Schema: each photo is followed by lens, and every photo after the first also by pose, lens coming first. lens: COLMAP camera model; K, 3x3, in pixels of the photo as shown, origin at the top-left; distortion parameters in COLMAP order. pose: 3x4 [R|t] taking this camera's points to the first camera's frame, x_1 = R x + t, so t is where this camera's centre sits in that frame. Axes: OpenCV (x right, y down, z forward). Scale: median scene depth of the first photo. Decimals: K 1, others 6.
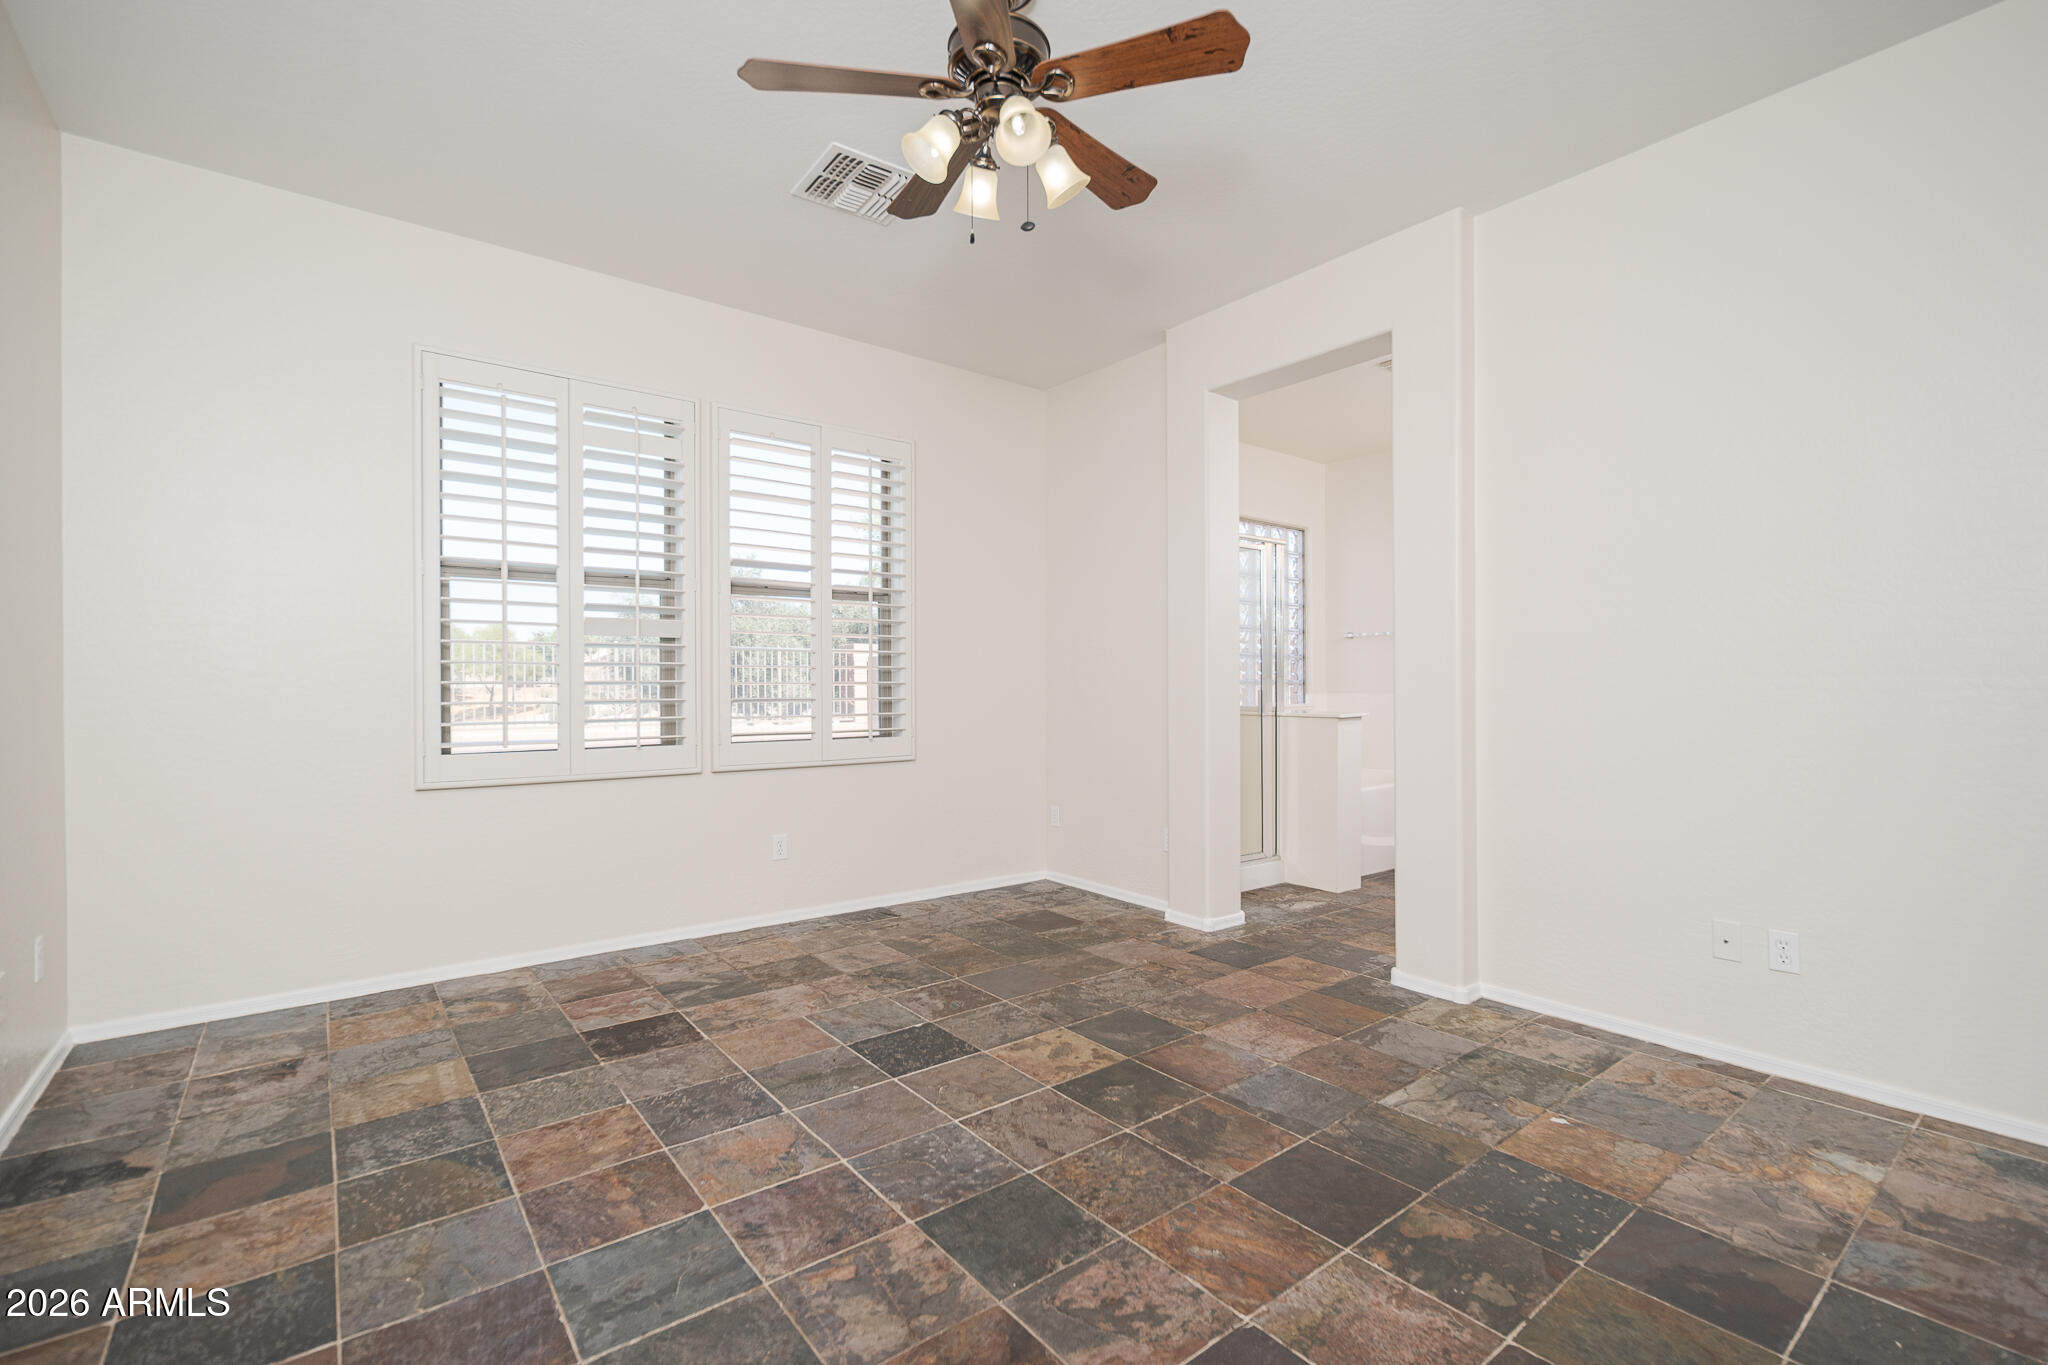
lens RADIAL K [[906.1, 0, 1025.1], [0, 906.1, 689.6], [0, 0, 1]] dist [0.000483, -0.000172]
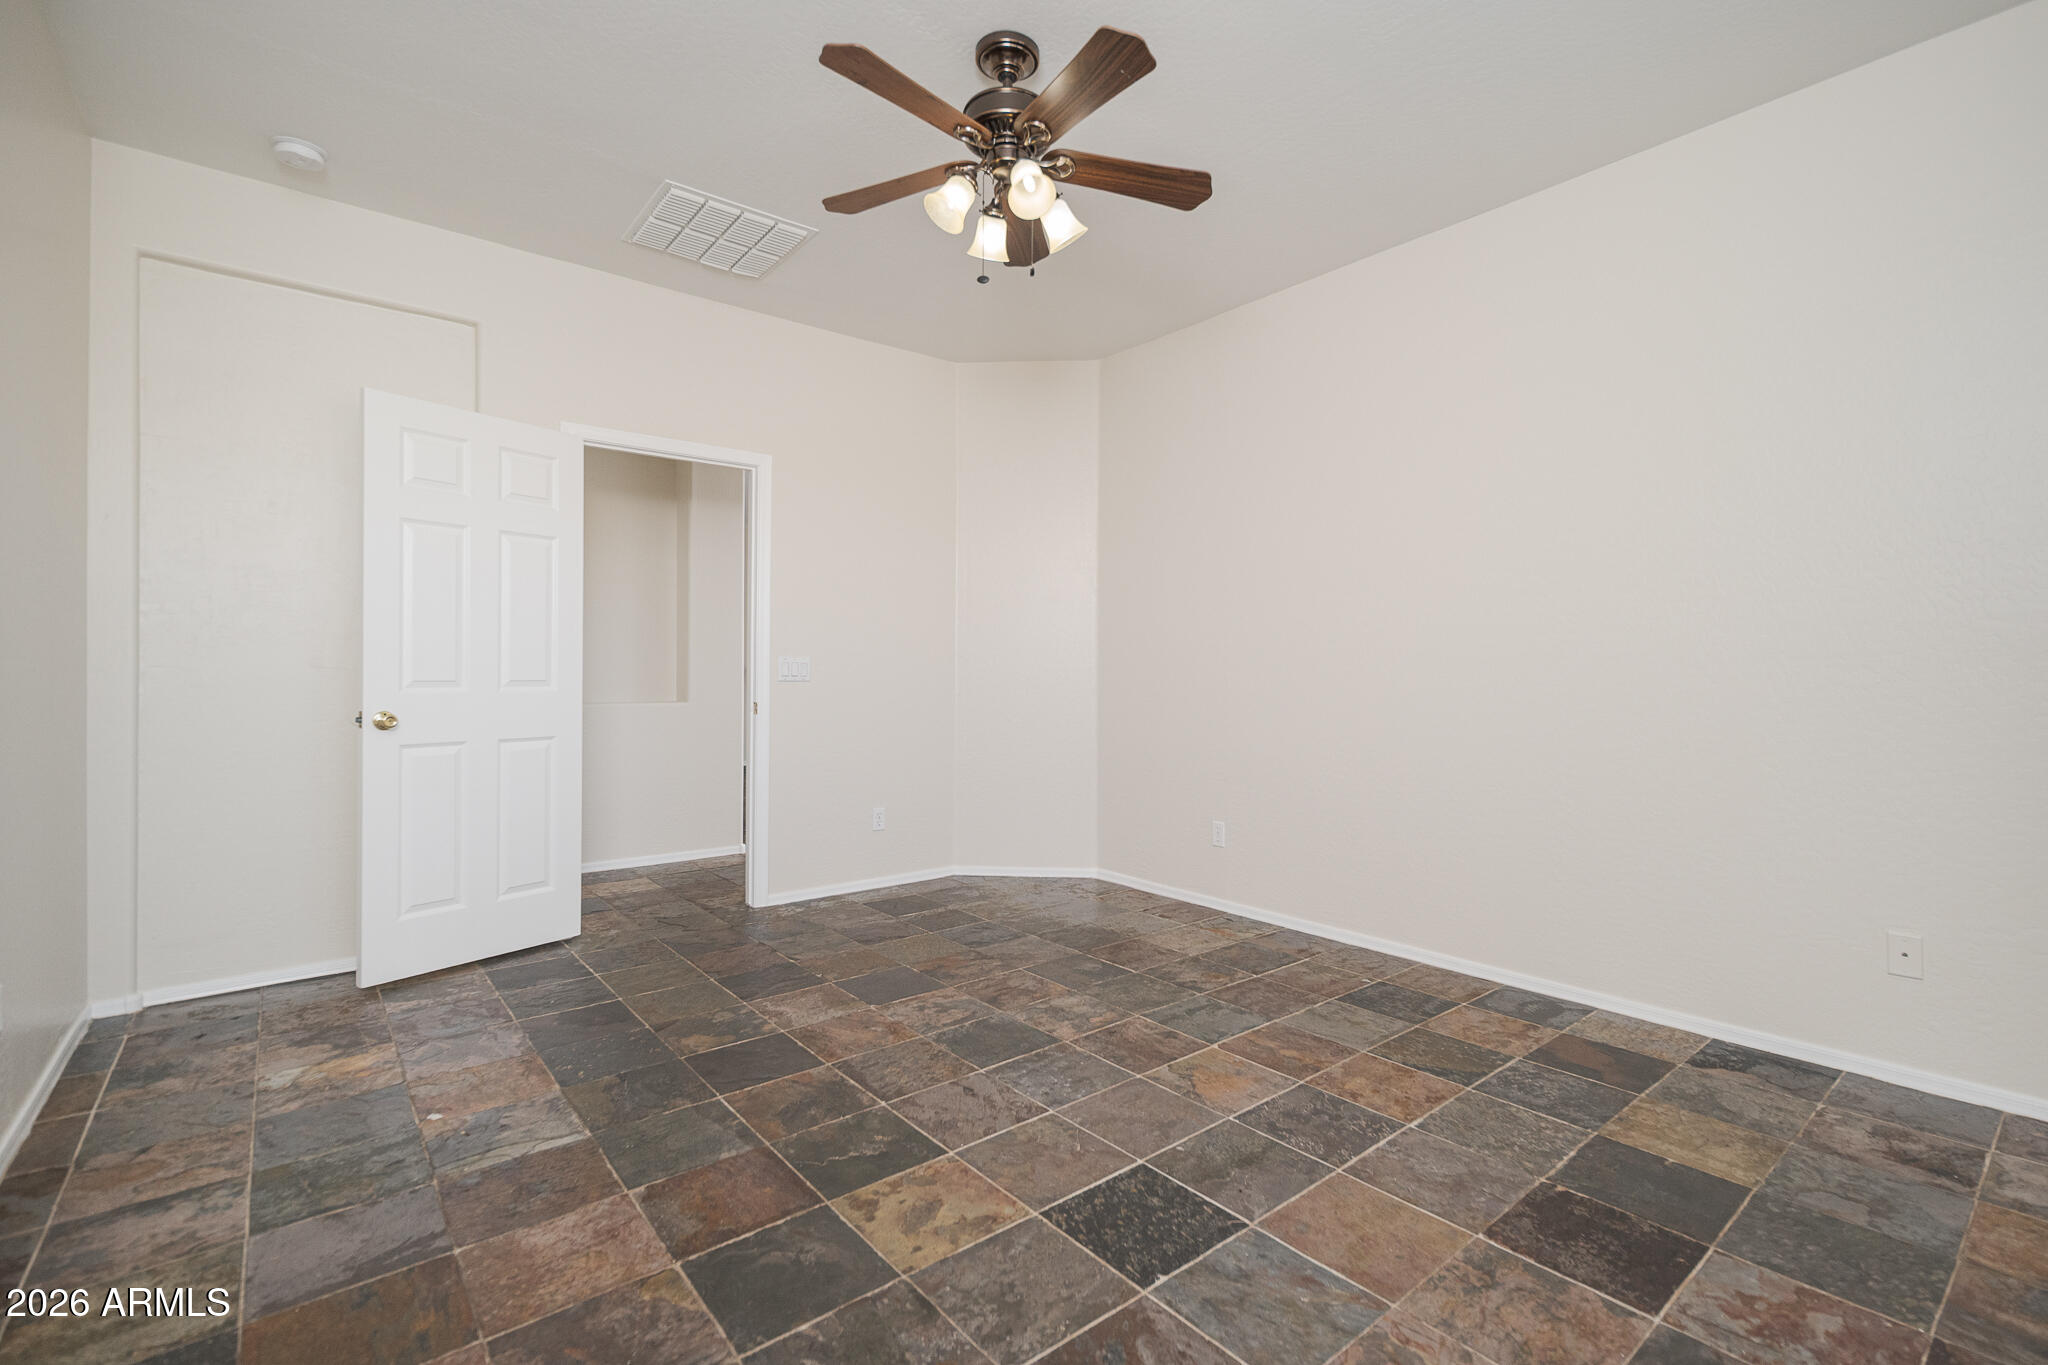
lens RADIAL K [[906.1, 0, 1024.2], [0, 906.1, 680.5], [0, 0, 1]] dist [0.000483, -0.000172]
pose [[-0.999933, -0.001986, -0.011377, -0.034483], [-0.002120, 0.999929, 0.011758, -0.007332], [0.011353, 0.011781, -0.999866, 2.029815]]
